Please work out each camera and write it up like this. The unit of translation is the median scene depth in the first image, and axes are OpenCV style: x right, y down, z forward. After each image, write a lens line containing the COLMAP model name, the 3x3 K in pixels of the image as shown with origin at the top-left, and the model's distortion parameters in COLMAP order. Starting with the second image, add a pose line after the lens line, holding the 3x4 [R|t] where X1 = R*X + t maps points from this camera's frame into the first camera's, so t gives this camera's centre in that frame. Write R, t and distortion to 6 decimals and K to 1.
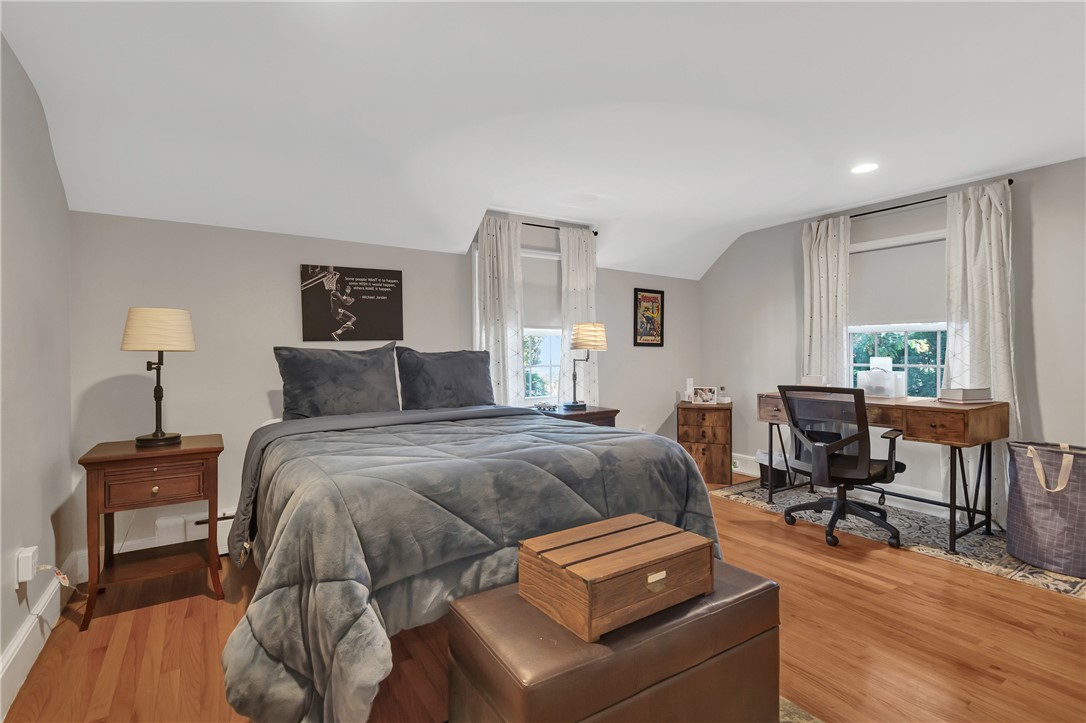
lens RADIAL K [[506.6, 0, 540.6], [0, 506.6, 353.8], [0, 0, 1]] dist [0.000234, -0.000029]
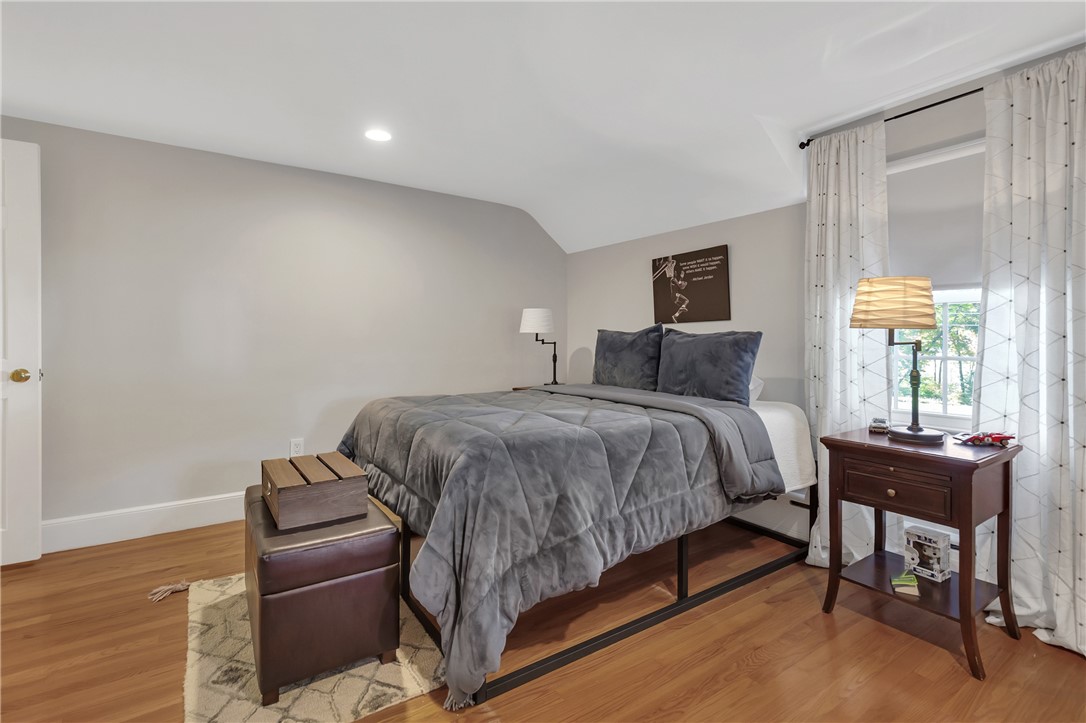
lens RADIAL K [[506.6, 0, 531.4], [0, 506.6, 338.0], [0, 0, 1]] dist [0.000234, -0.000029]
pose [[0.006747, 0.004527, -0.999967, 0.677377], [-0.008775, 0.999952, 0.004467, 0.004268], [0.999939, 0.008745, 0.006786, 0.679310]]
